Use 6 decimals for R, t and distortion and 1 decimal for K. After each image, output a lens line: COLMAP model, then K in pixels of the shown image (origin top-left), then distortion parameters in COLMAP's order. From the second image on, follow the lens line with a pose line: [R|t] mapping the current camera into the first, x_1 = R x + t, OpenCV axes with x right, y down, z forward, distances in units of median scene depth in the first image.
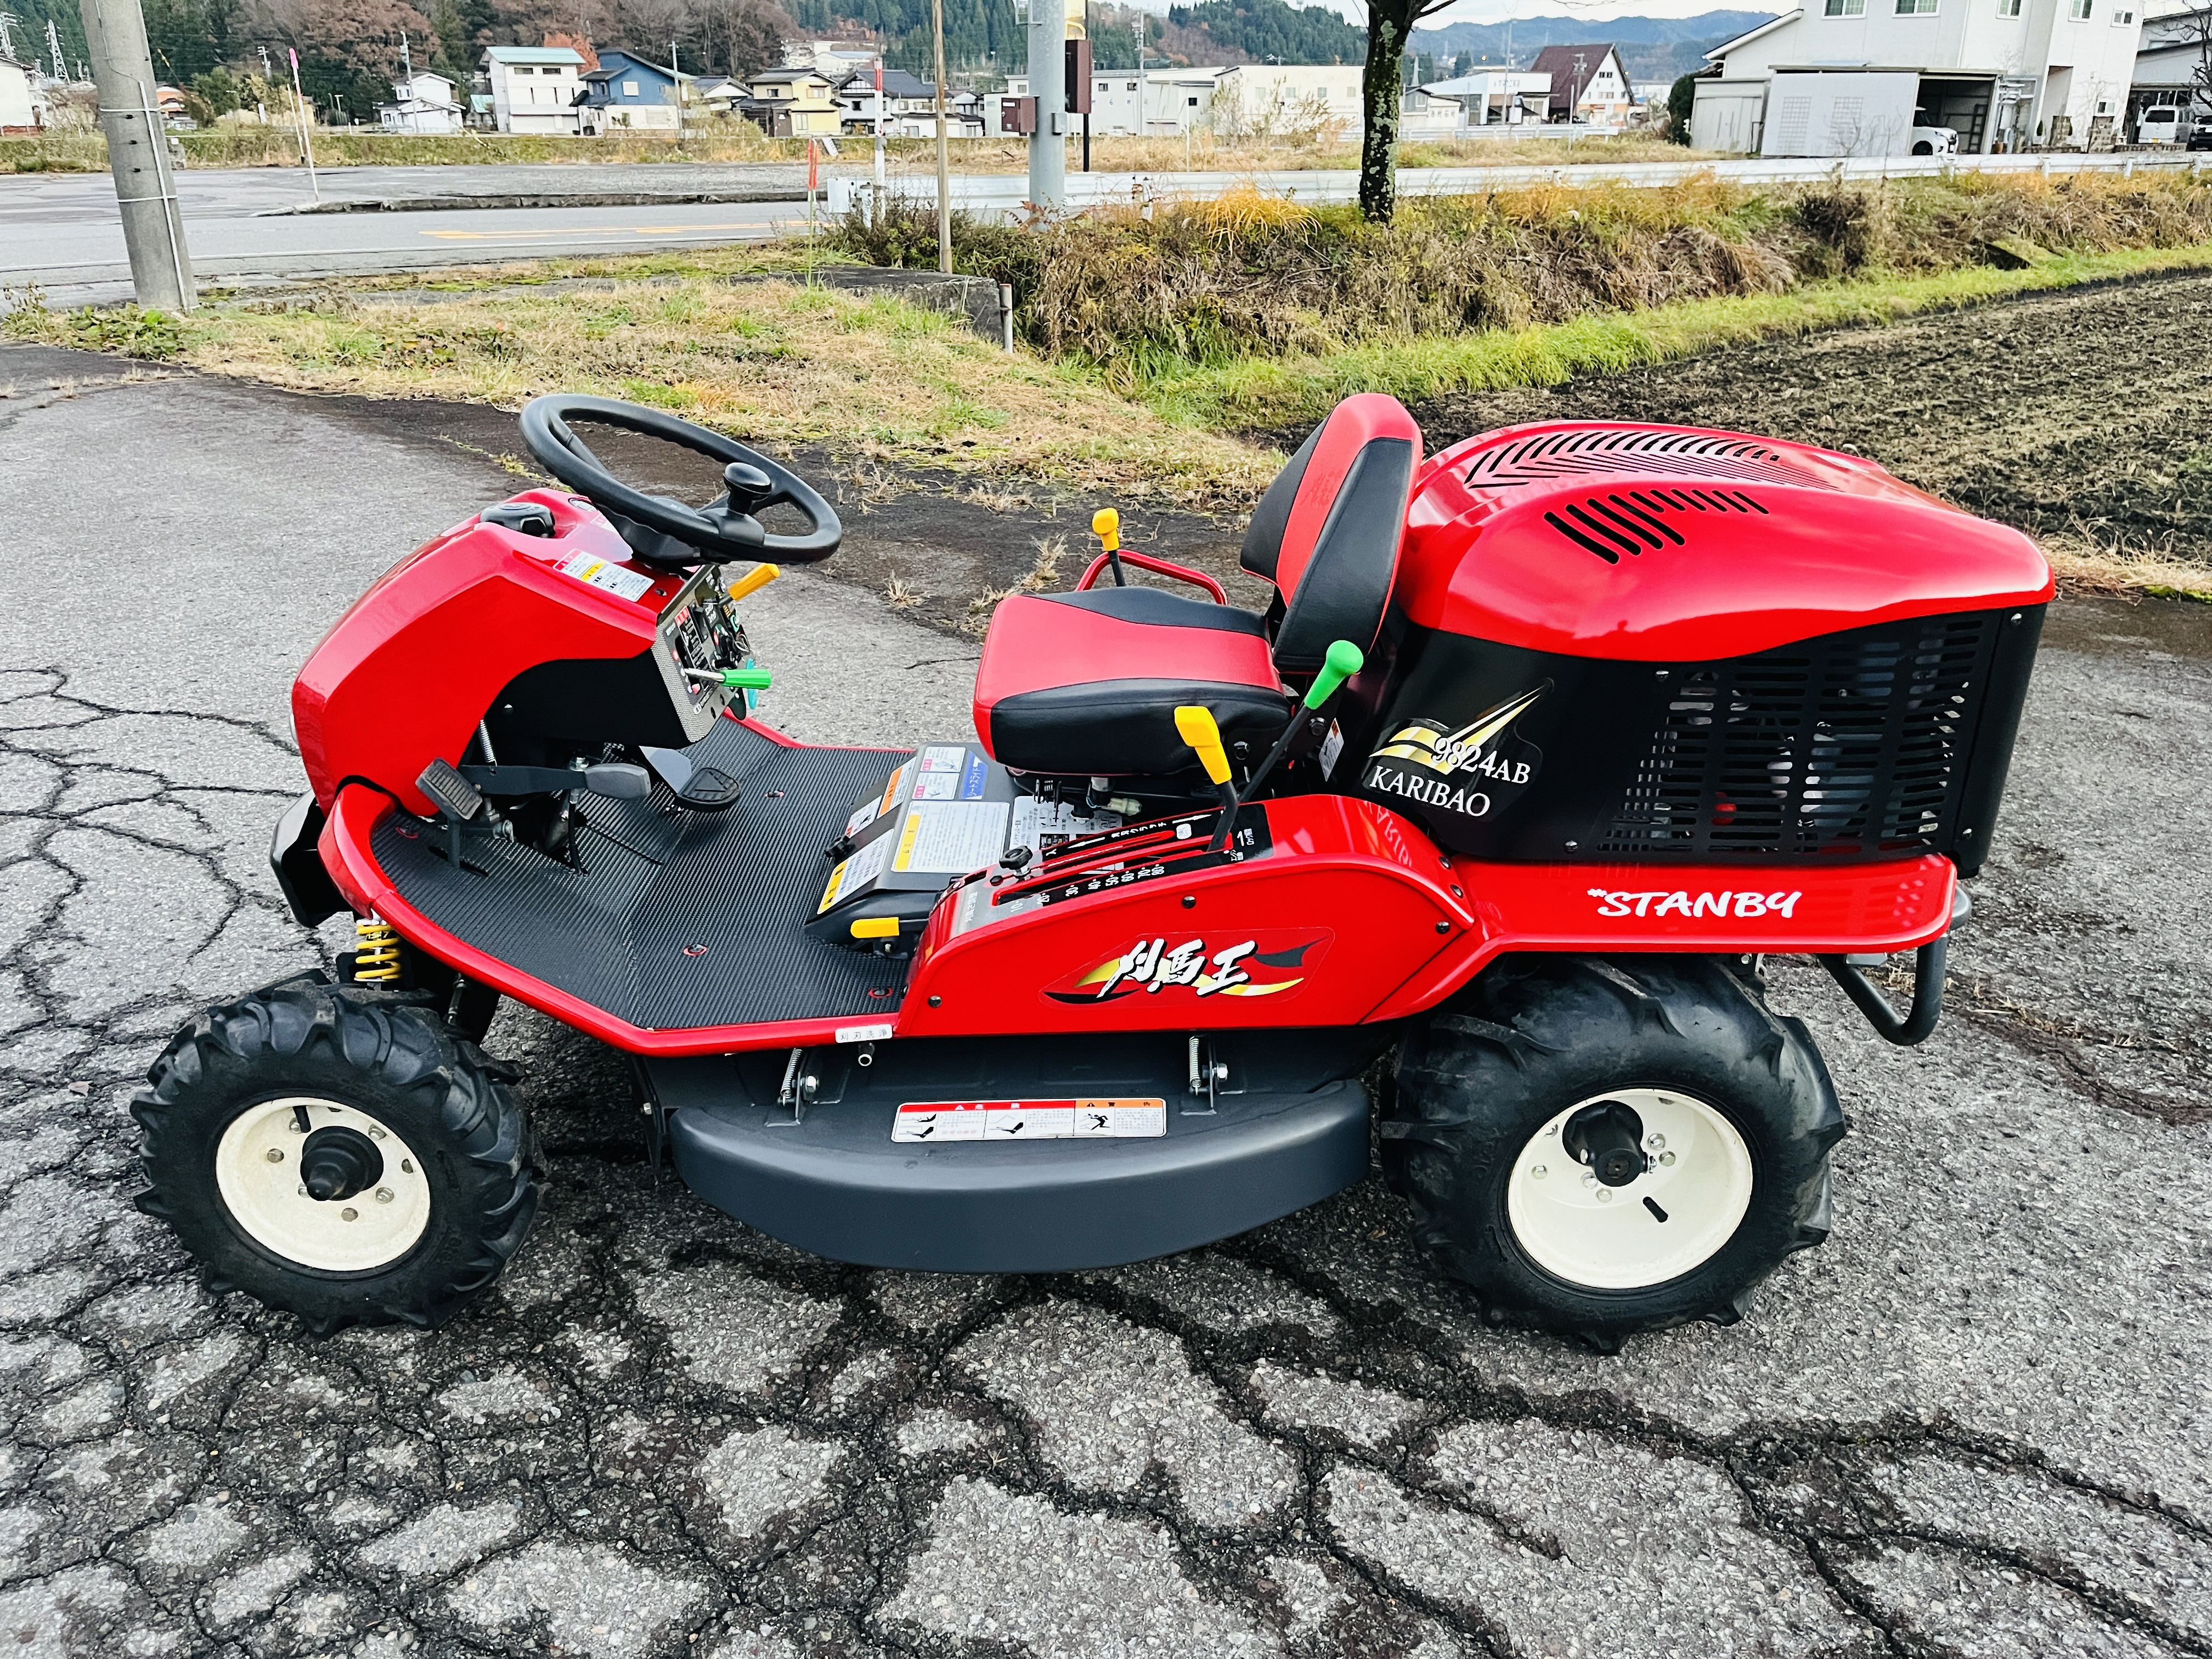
lens RADIAL K [[1686.2, 0, 1106.0], [0, 1686.2, 829.5], [0, 0, 1]] dist [0.099975, -0.145294]
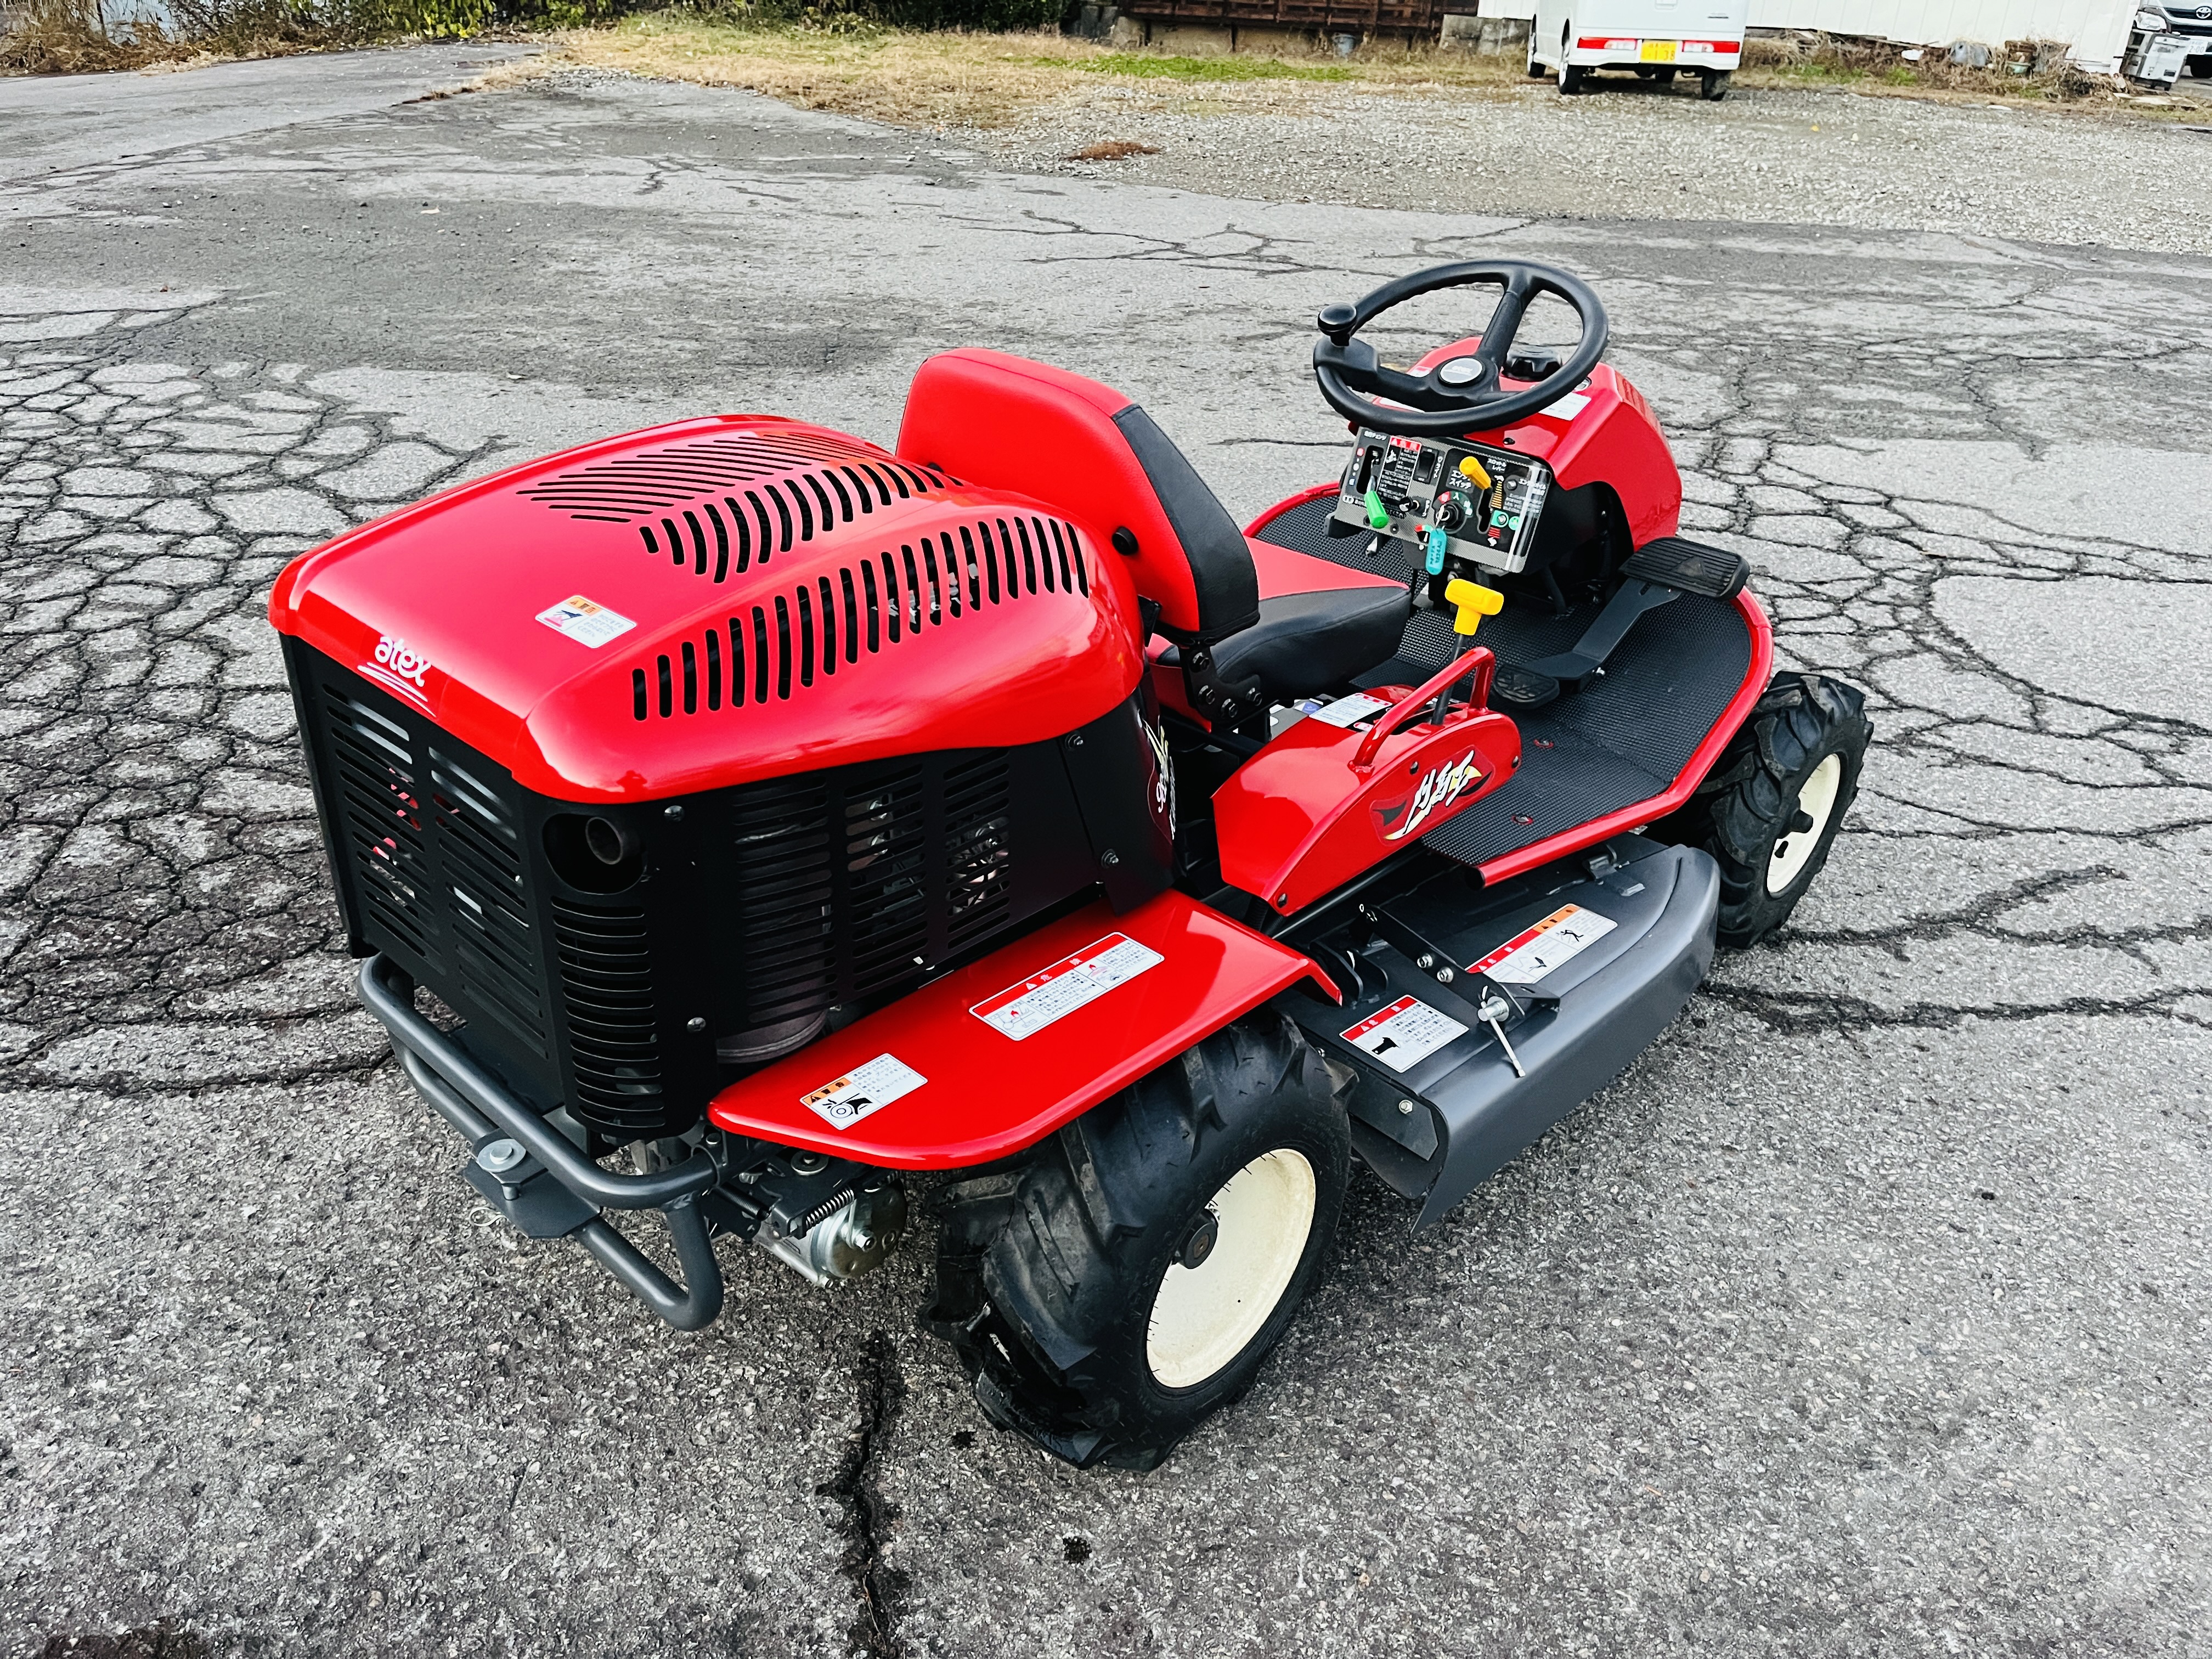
lens RADIAL K [[1683.9, 0, 1086.5], [0, 1683.9, 820.0], [0, 0, 1]] dist [0.079304, -0.123596]
pose [[-0.682861, 0.321172, -0.656163, 0.850490], [-0.327153, 0.668646, 0.667746, -0.741757], [0.653202, 0.670643, -0.351520, 1.596515]]
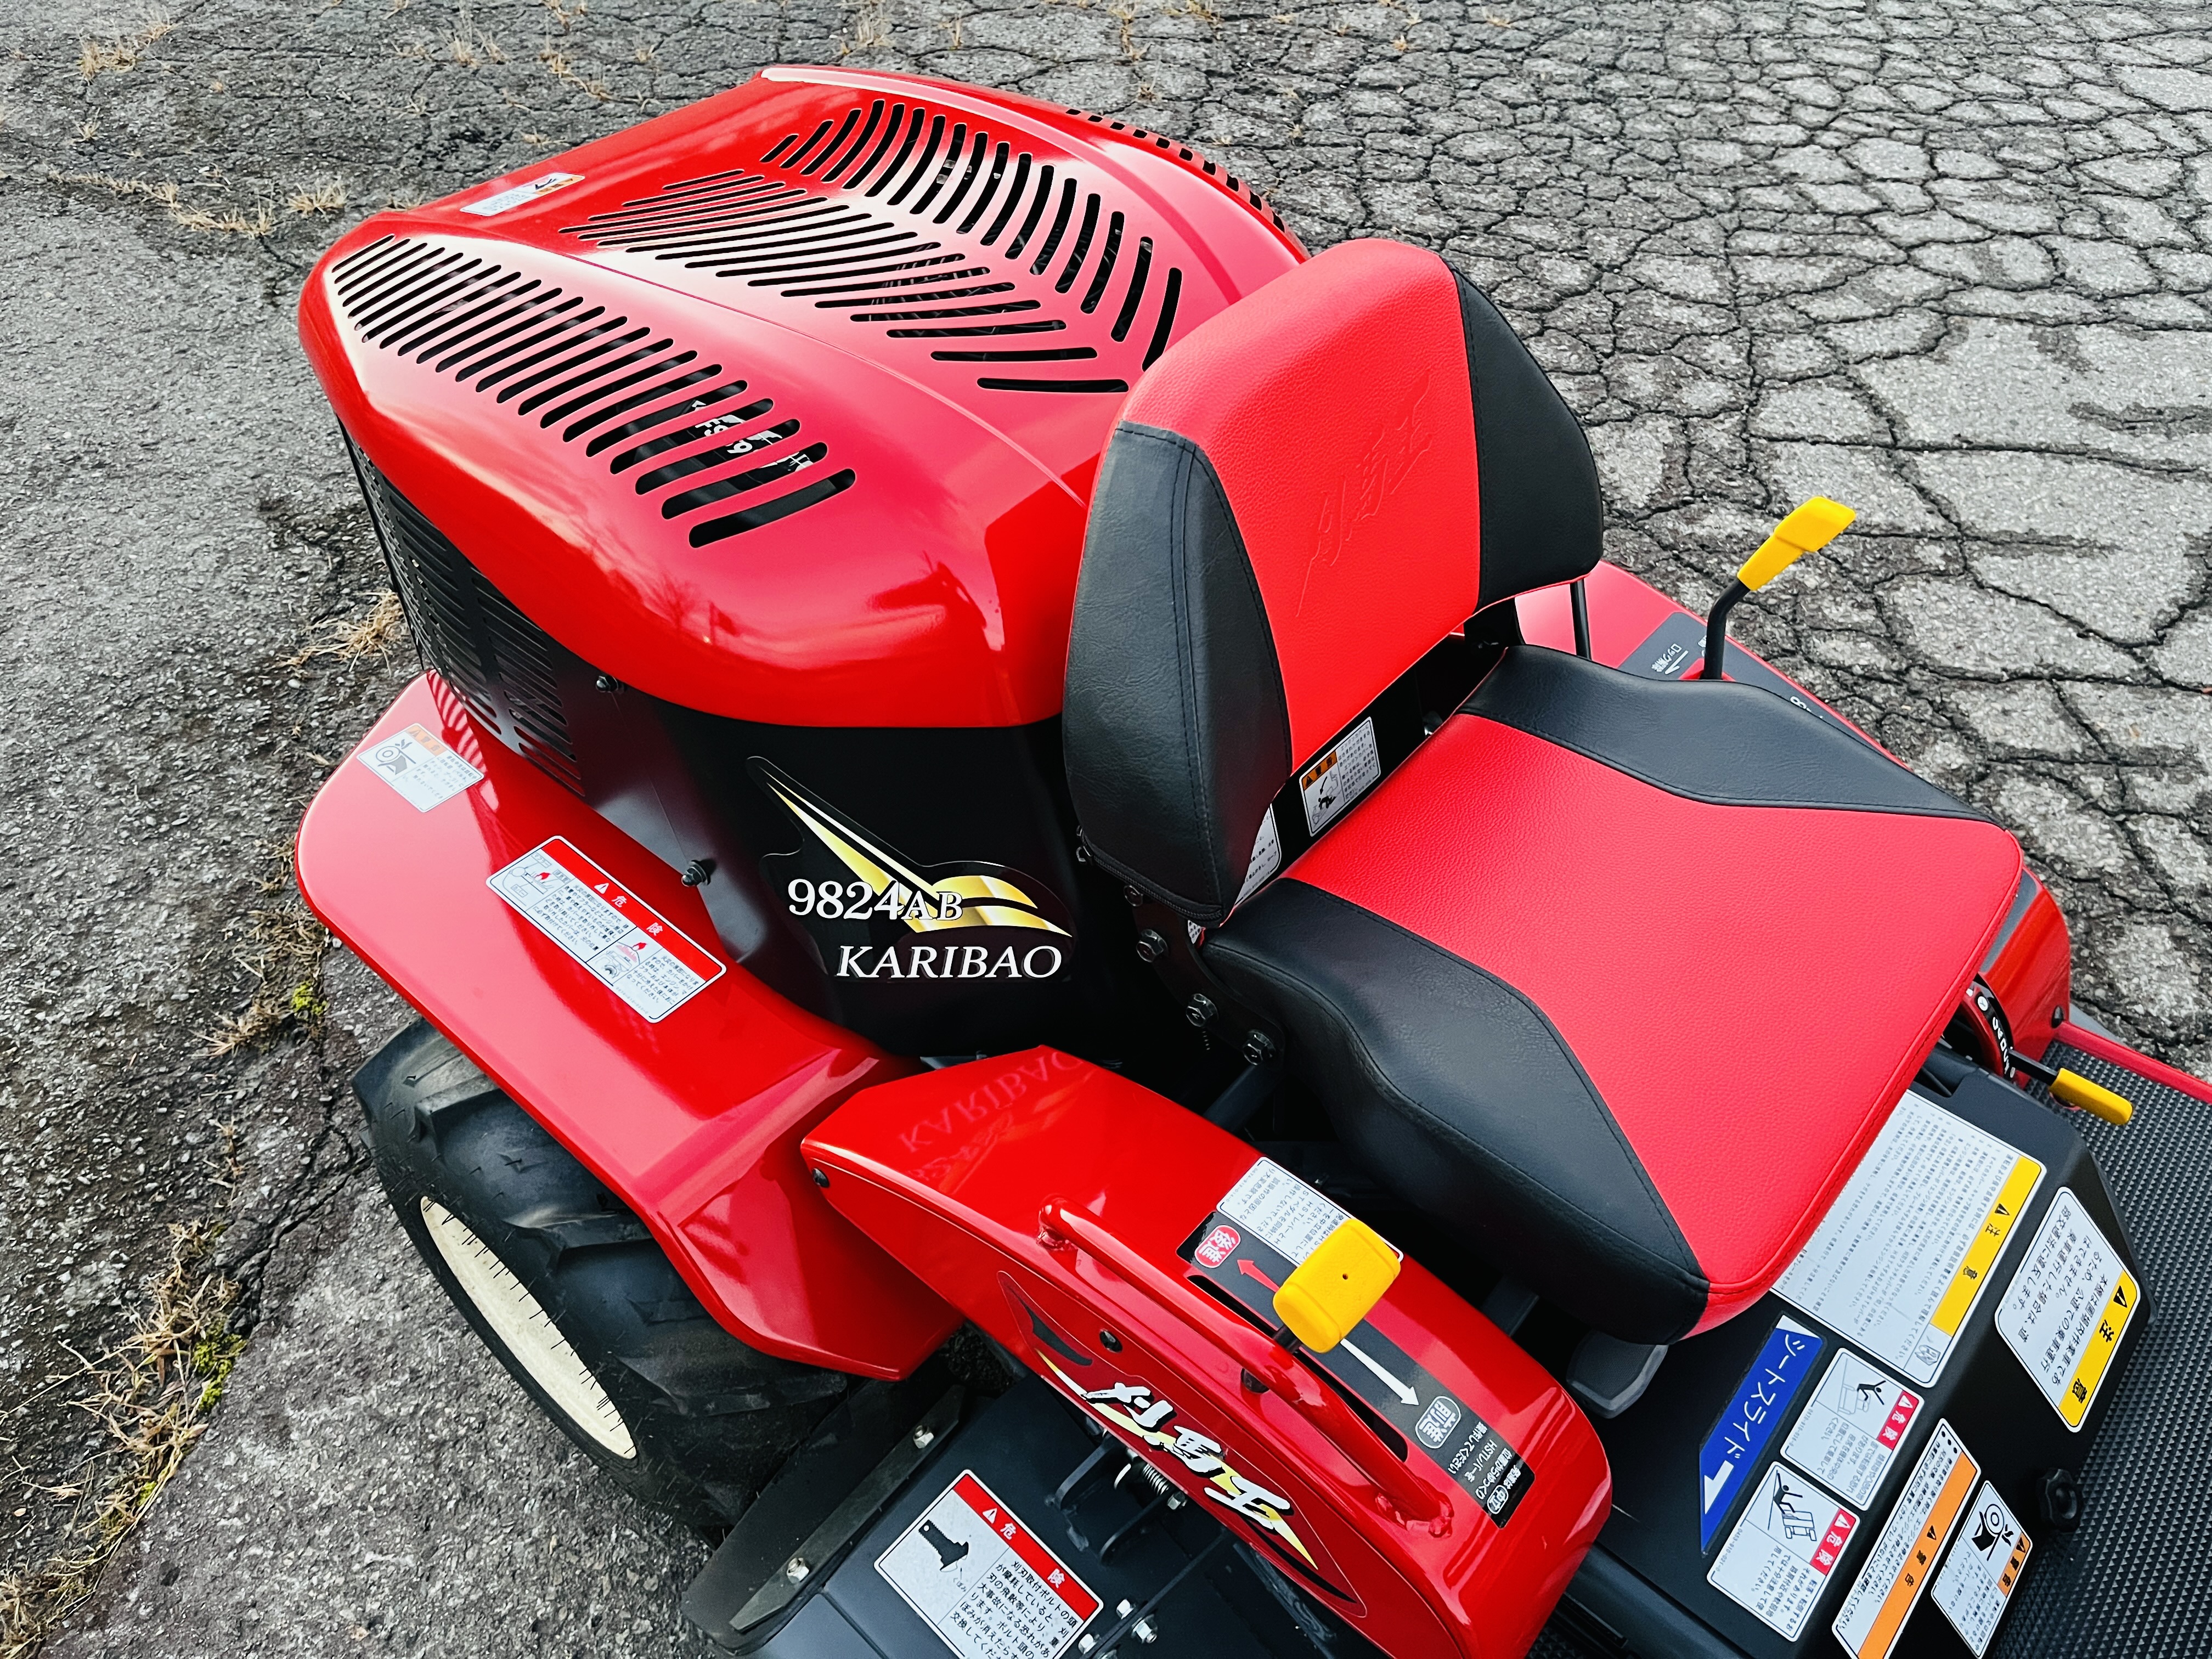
lens RADIAL K [[1672.1, 0, 1116.0], [0, 1672.1, 778.5], [0, 0, 1]] dist [0.114090, -0.169588]
pose [[-0.767693, -0.463178, 0.442847, -0.087765], [0.225933, 0.451055, 0.863426, -0.670852], [-0.599669, 0.762899, -0.241625, 1.347410]]
